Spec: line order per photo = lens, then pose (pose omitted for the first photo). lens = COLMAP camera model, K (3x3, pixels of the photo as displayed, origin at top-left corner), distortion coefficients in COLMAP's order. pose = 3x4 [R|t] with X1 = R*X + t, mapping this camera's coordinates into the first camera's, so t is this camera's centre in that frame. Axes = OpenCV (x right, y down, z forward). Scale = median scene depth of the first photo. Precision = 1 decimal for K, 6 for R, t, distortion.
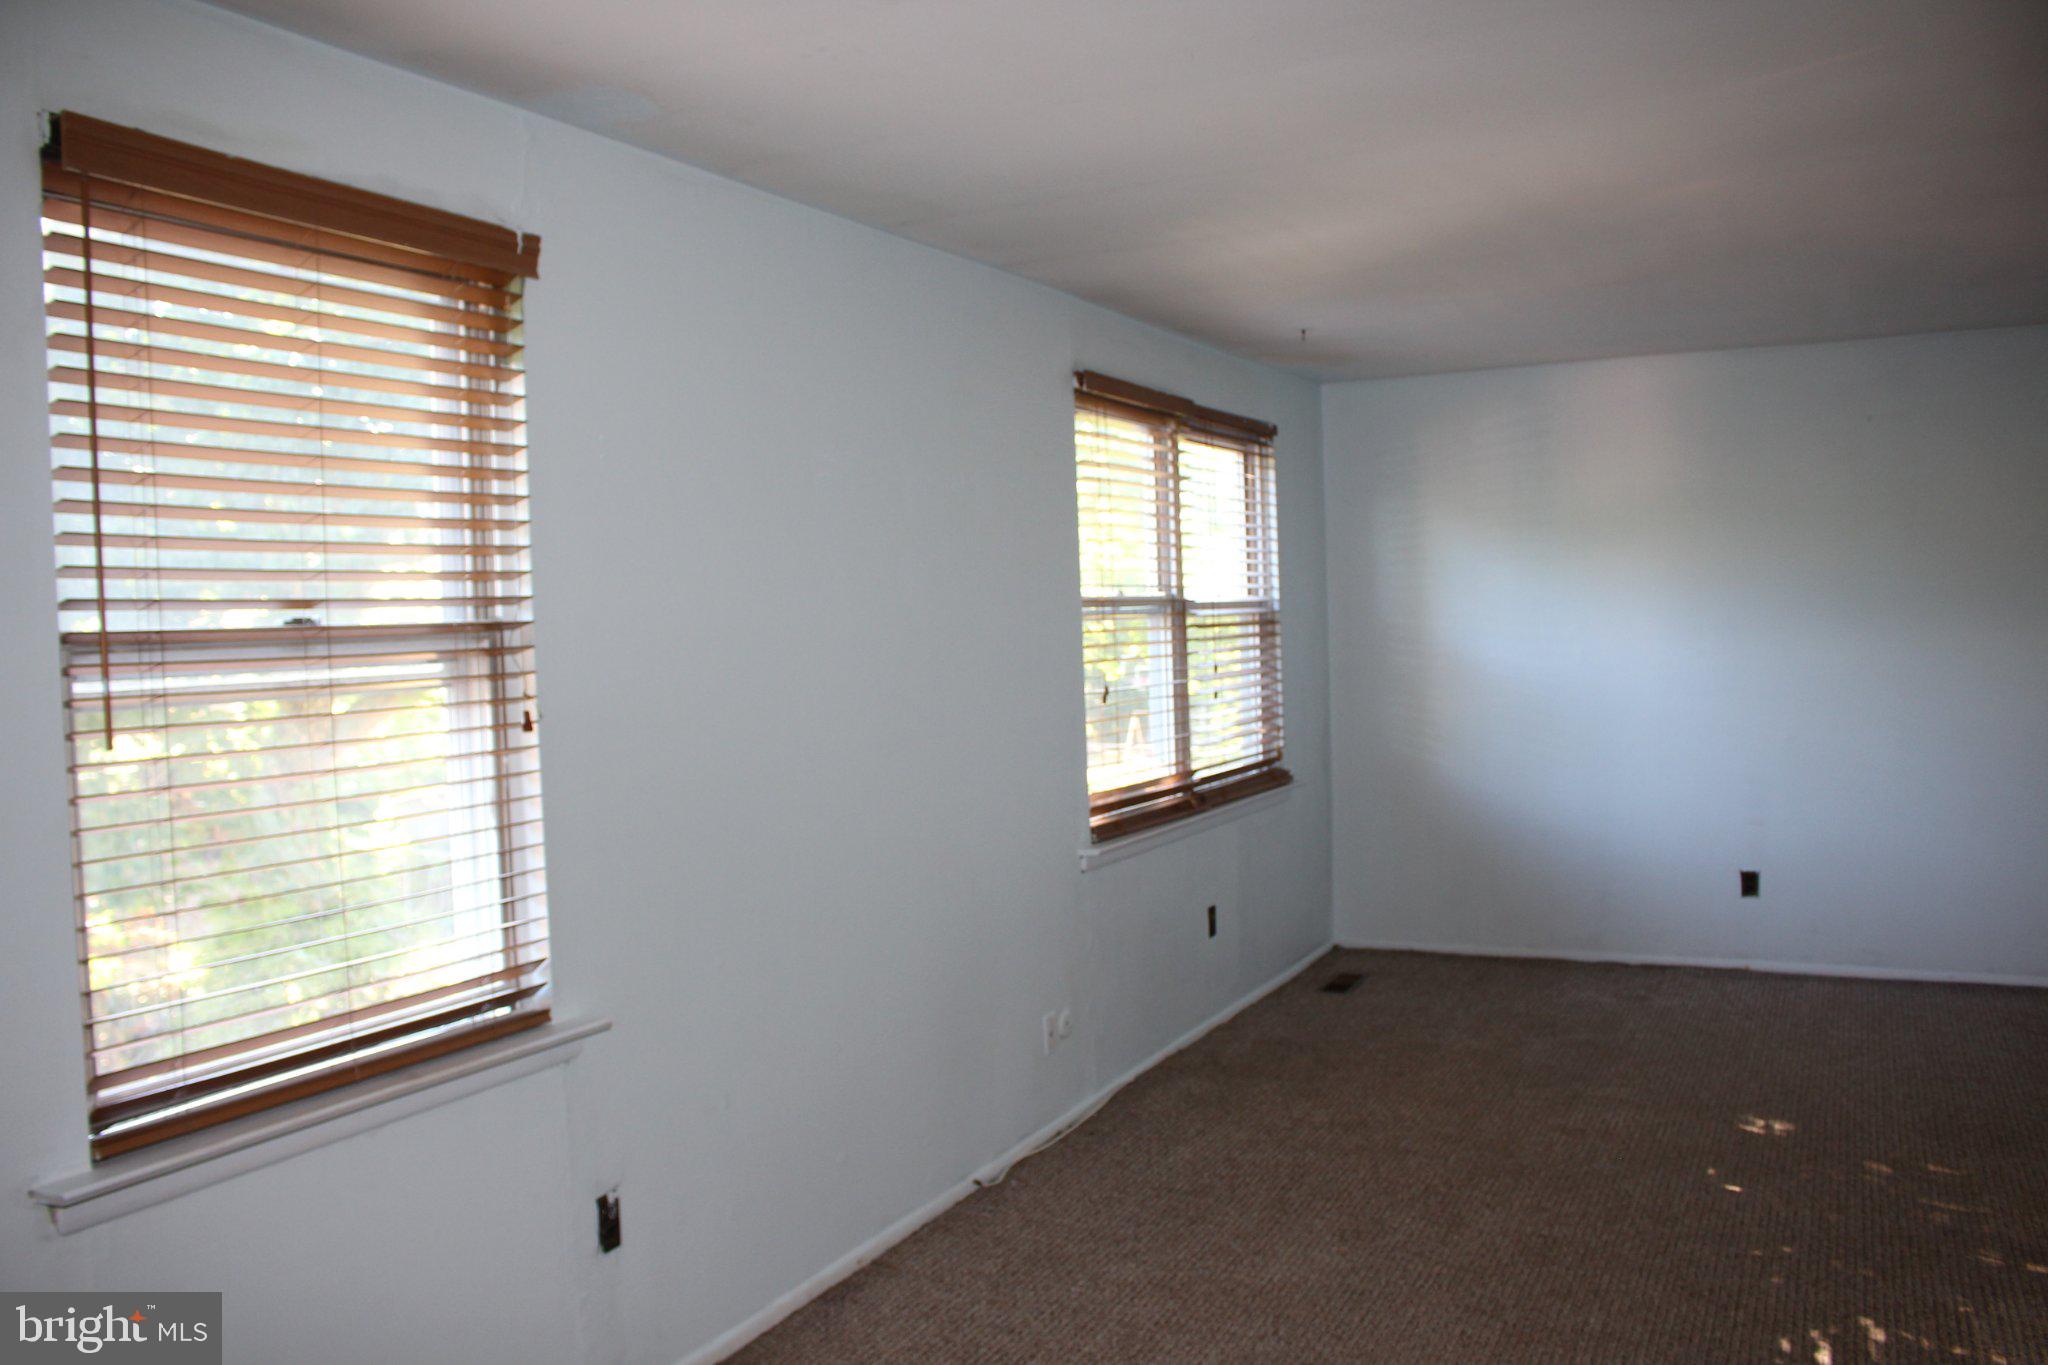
lens RADIAL K [[1692.9, 0, 994.2], [0, 1692.9, 689.2], [0, 0, 1]] dist [-0.158369, 0.141307]
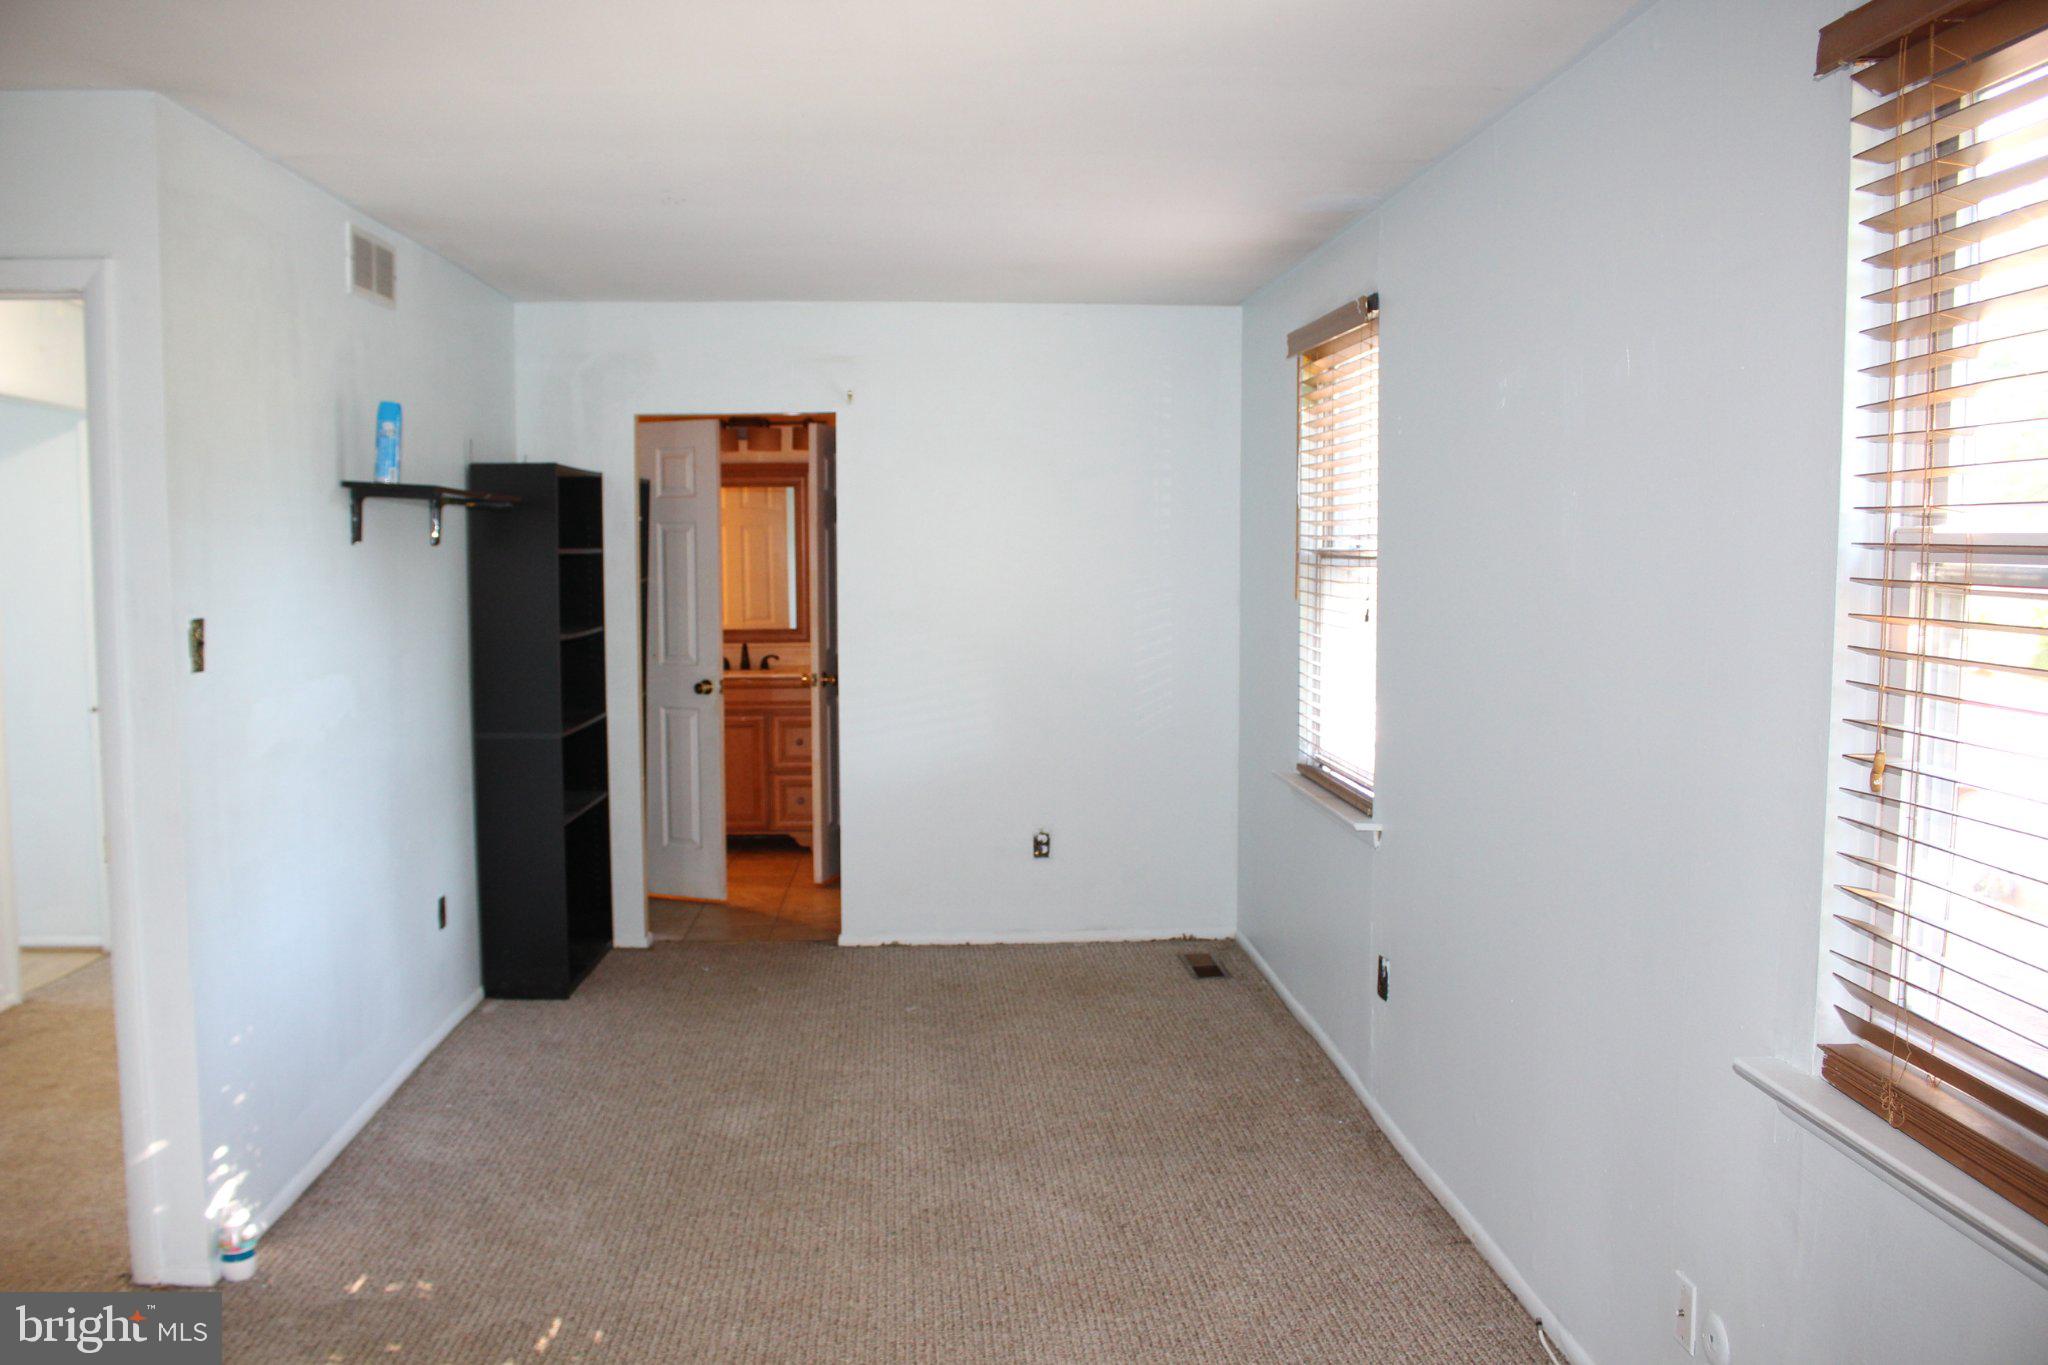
lens RADIAL K [[1692.9, 0, 994.2], [0, 1692.9, 689.2], [0, 0, 1]] dist [-0.158369, 0.141307]
pose [[-0.862946, 0.078782, -0.499117, 0.390763], [0.010562, 0.990367, 0.138061, -0.063659], [0.505186, 0.113867, -0.855466, 1.060116]]
